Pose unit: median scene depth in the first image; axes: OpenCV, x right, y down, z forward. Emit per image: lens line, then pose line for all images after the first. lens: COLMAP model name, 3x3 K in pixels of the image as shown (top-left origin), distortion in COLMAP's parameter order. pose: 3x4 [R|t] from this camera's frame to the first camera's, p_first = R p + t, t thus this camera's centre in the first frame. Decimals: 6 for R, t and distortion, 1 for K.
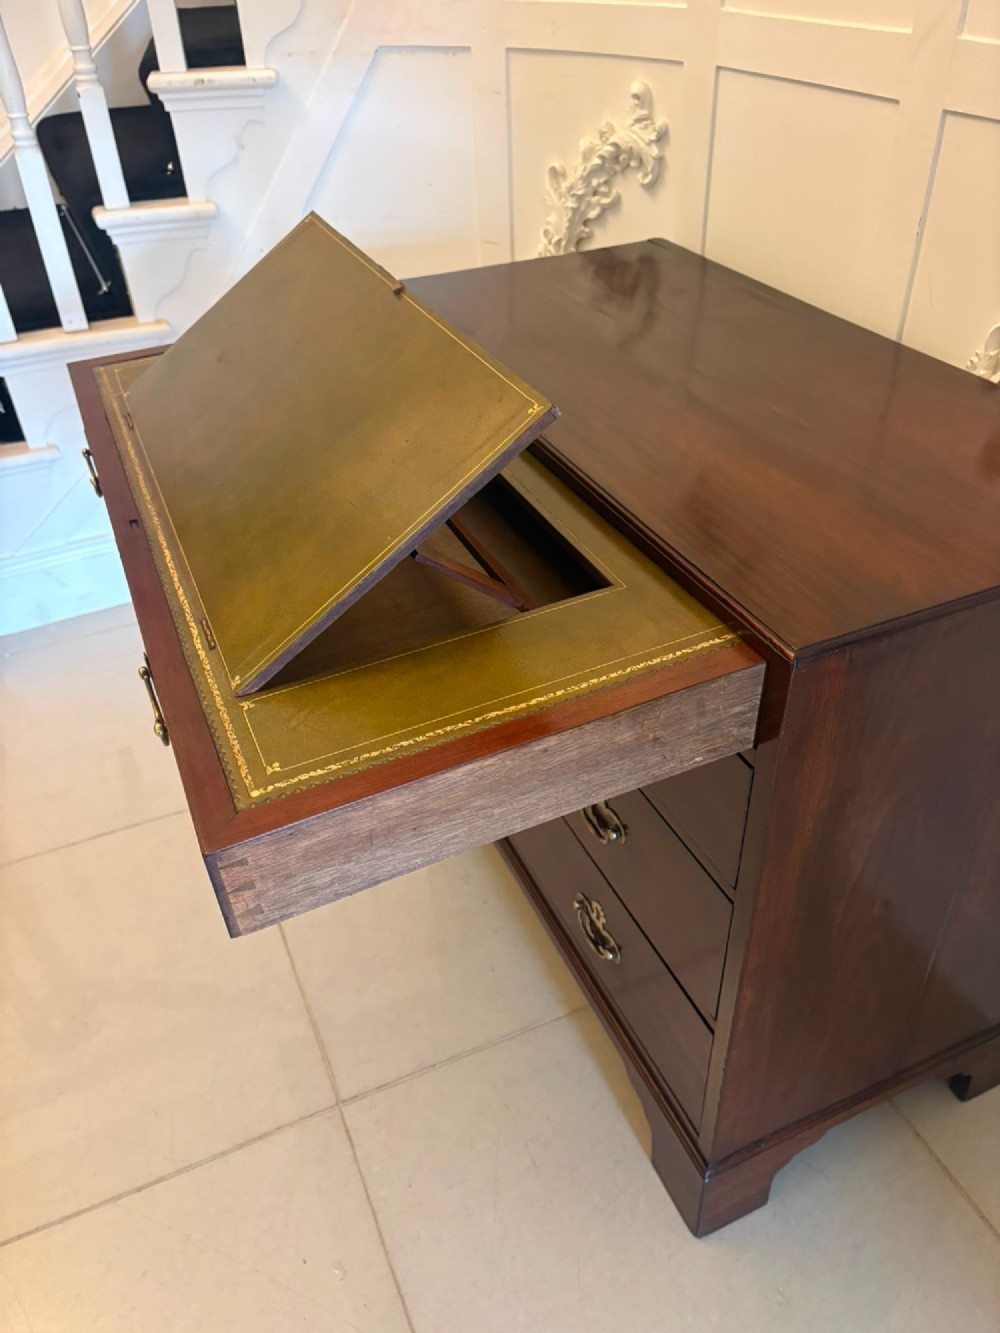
lens RADIAL K [[1010.2, 0, 504.2], [0, 1010.2, 683.3], [0, 0, 1]] dist [0.030234, -0.036855]
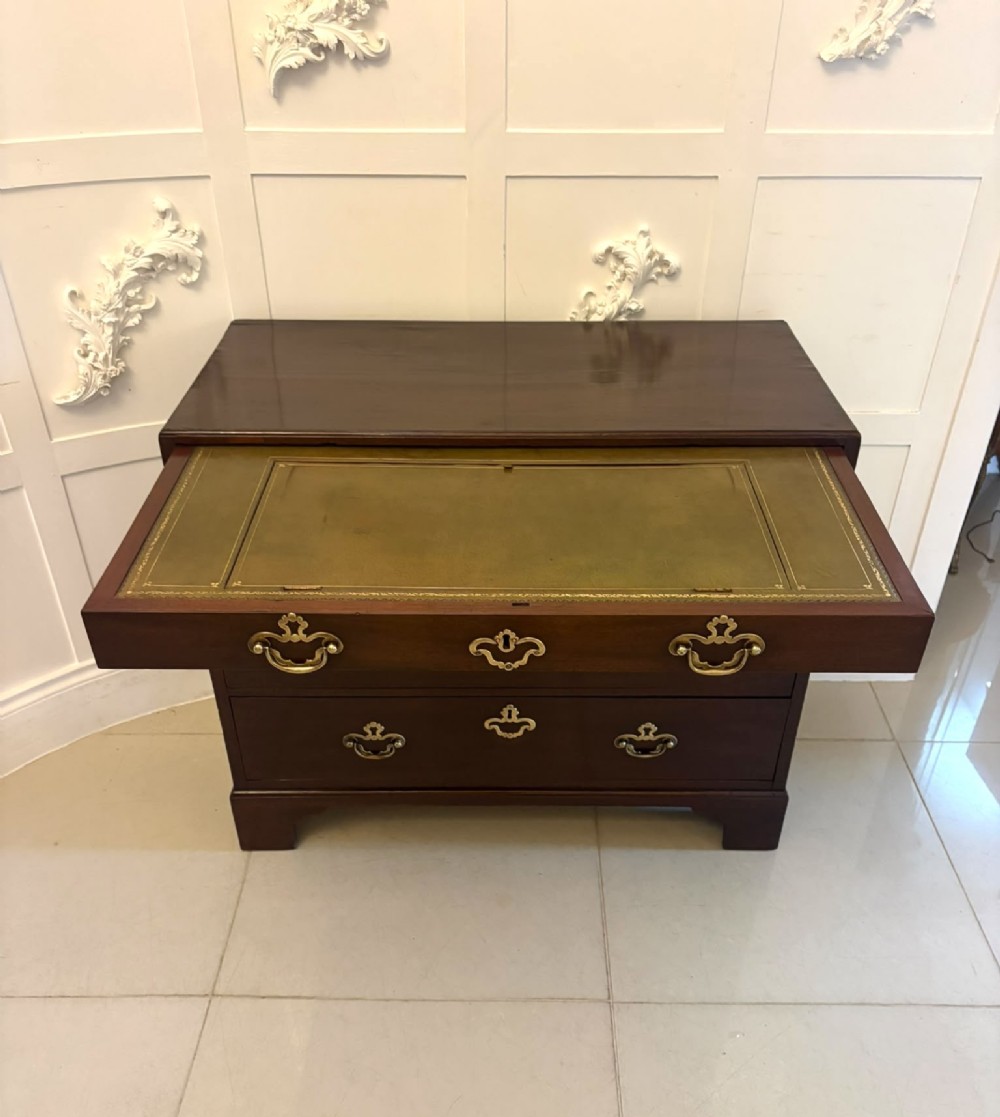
lens RADIAL K [[988.0, 0, 507.2], [0, 988.0, 673.8], [0, 0, 1]] dist [0.030315, -0.046136]
pose [[0.411440, -0.525126, 0.744956, -0.786903], [0.545184, 0.796795, 0.260562, -0.247398], [-0.730405, 0.298933, 0.614124, 0.203013]]
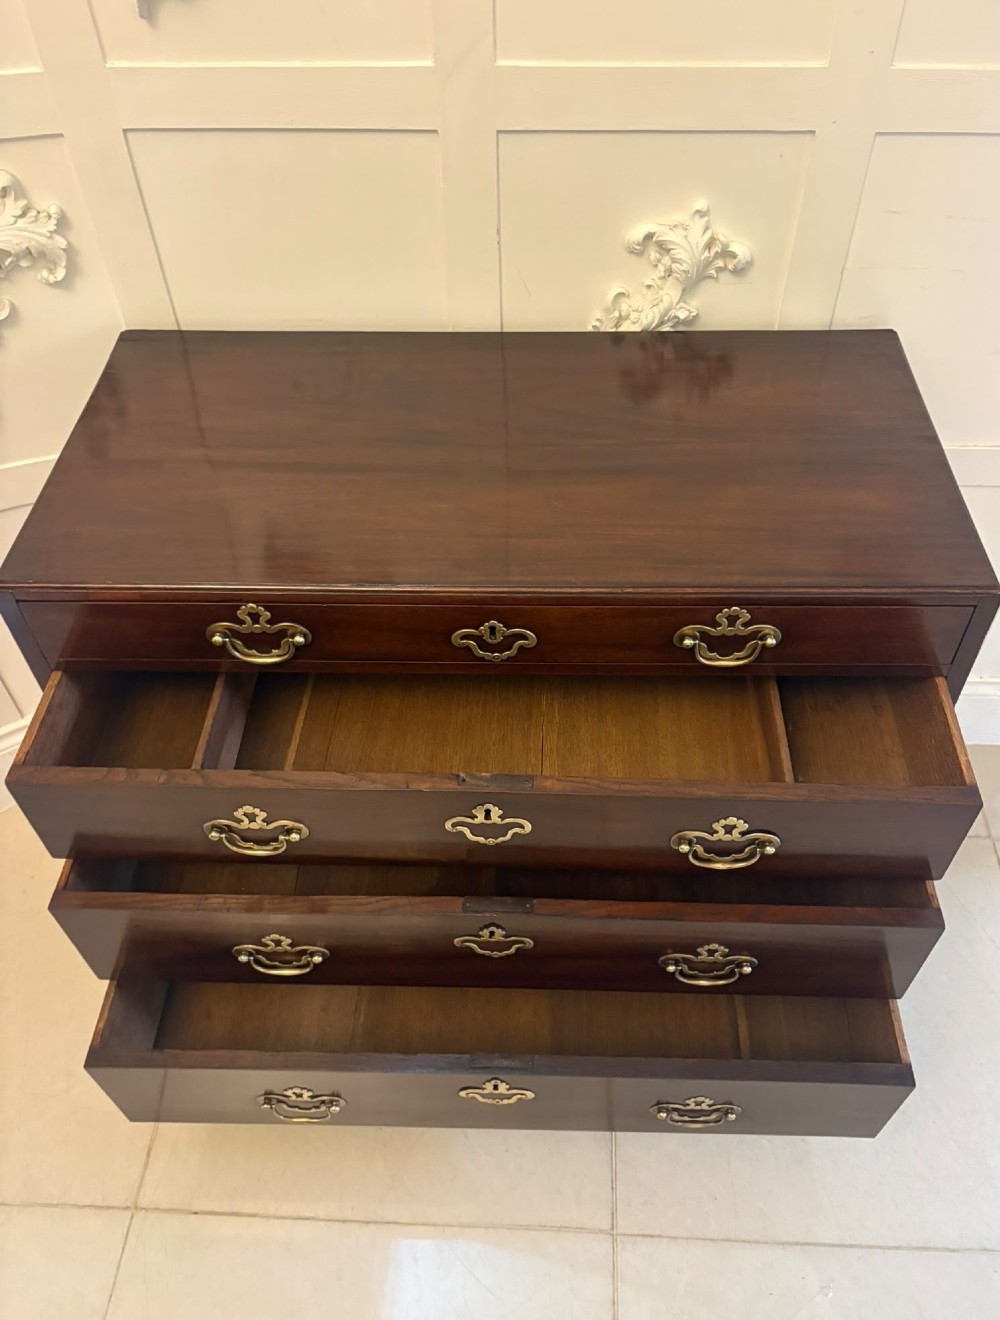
lens RADIAL K [[1038.3, 0, 512.0], [0, 1038.3, 698.7], [0, 0, 1]] dist [0.023775, -0.026751]
pose [[0.444121, -0.654772, 0.611580, -0.431221], [0.545093, 0.739193, 0.395558, -0.388394], [-0.711076, 0.157692, 0.685203, 0.240436]]
